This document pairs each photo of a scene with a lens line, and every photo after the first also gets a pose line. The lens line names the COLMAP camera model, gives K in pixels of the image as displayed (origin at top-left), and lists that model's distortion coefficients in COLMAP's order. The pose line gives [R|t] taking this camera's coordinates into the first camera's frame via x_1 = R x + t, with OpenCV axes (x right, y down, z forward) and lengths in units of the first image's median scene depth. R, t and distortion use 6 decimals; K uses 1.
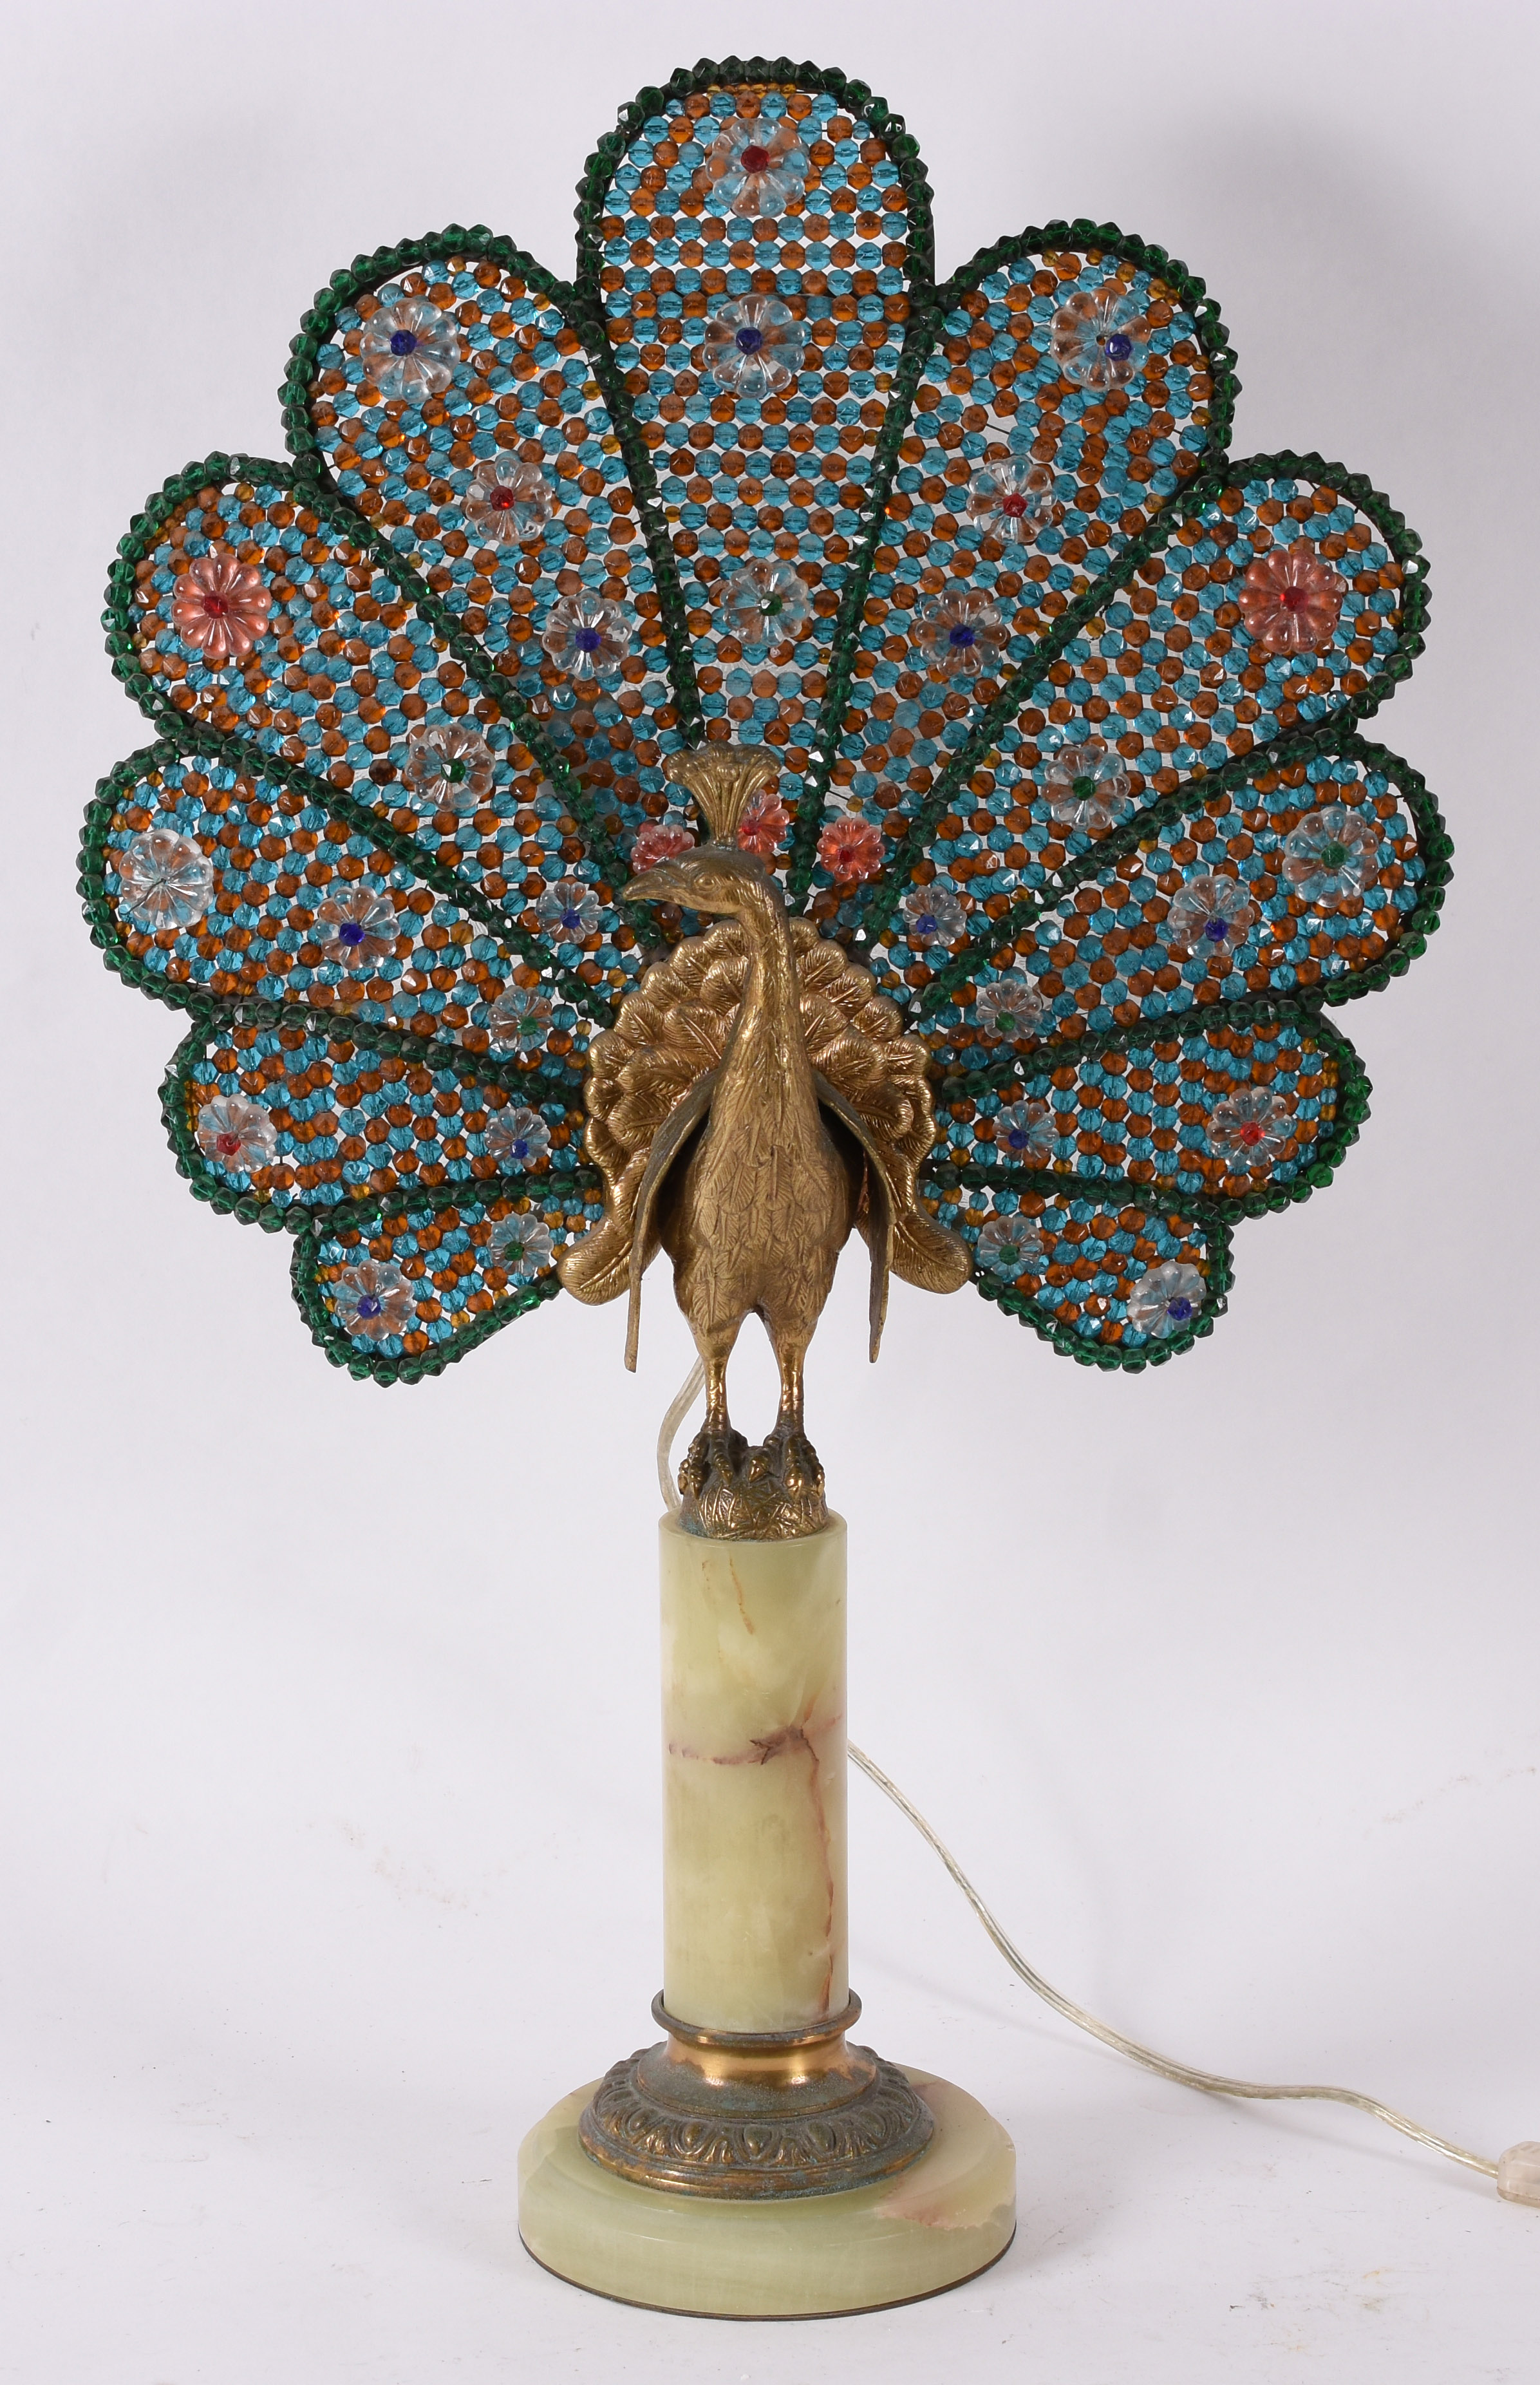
lens RADIAL K [[4225.5, 0, 767.8], [0, 4225.5, 1186.4], [0, 0, 1]] dist [0.233591, 0.000000]
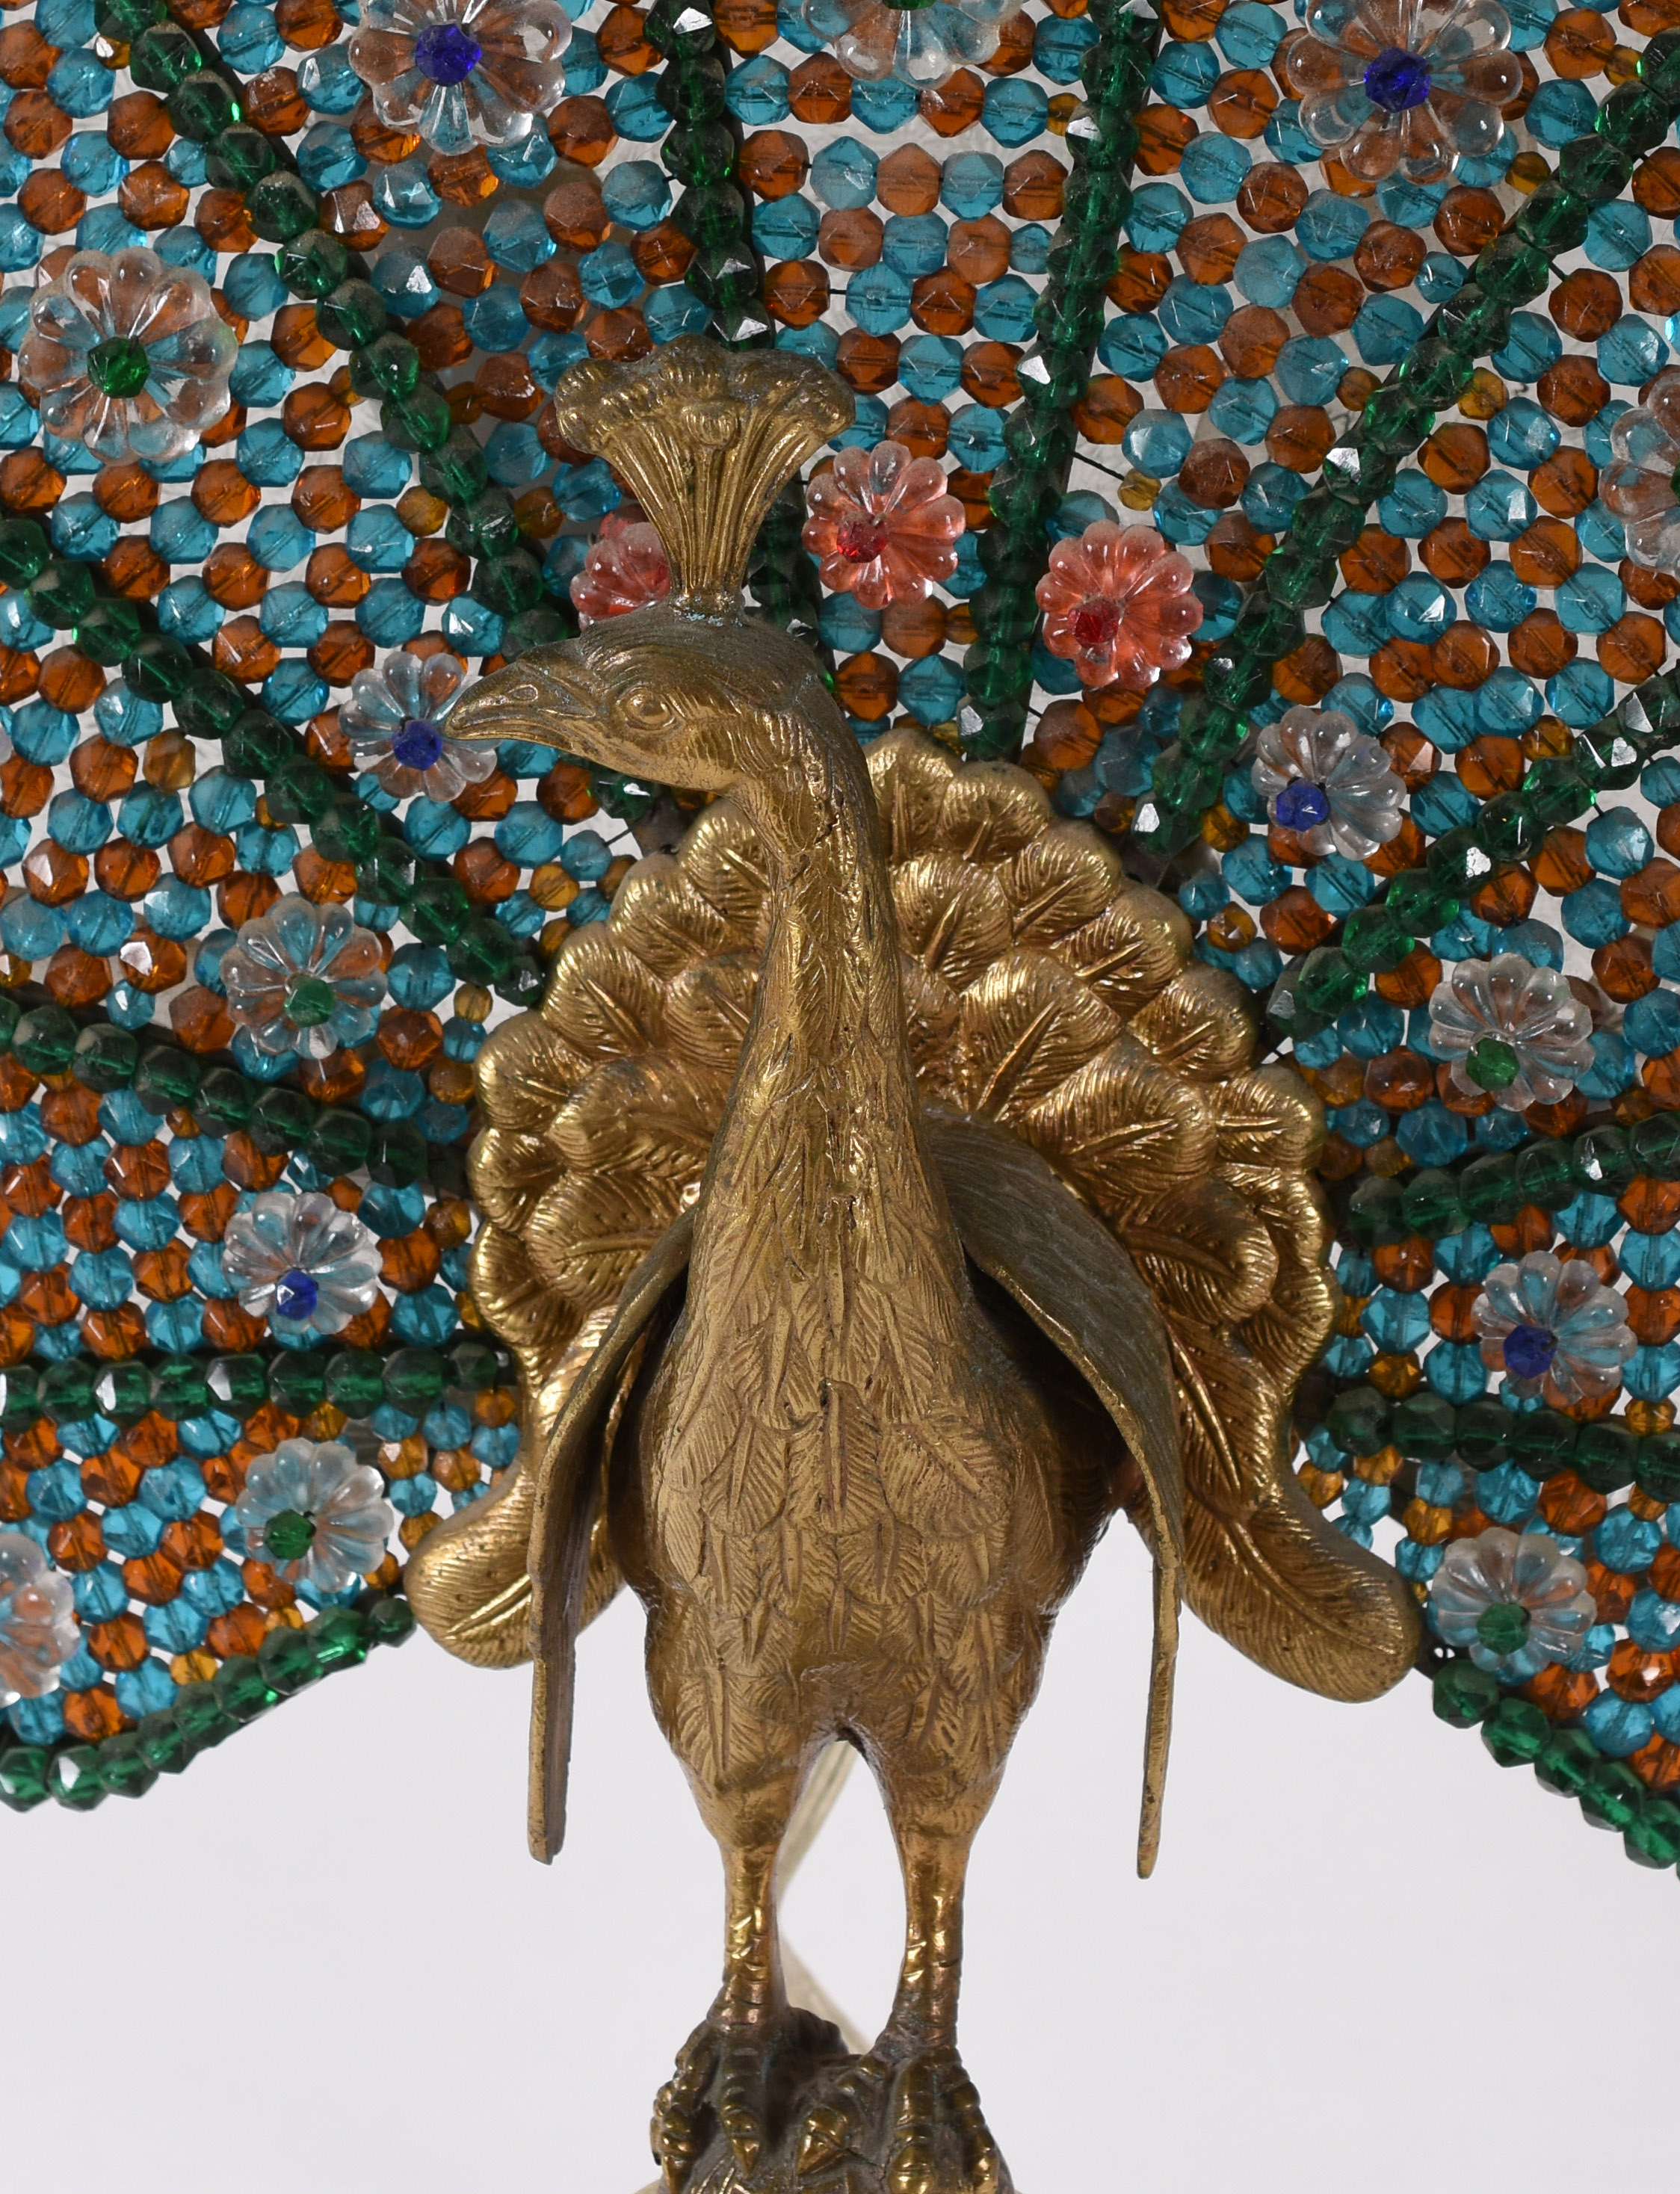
lens RADIAL K [[6860.0, 0, 815.5], [0, 6860.0, 979.5], [0, 0, 1]] dist [0.123542, 0.000000]
pose [[0.989143, 0.054073, -0.136650, 0.081166], [-0.050962, 0.998358, 0.026163, -0.060543], [0.137840, -0.018915, 0.990274, 0.366057]]
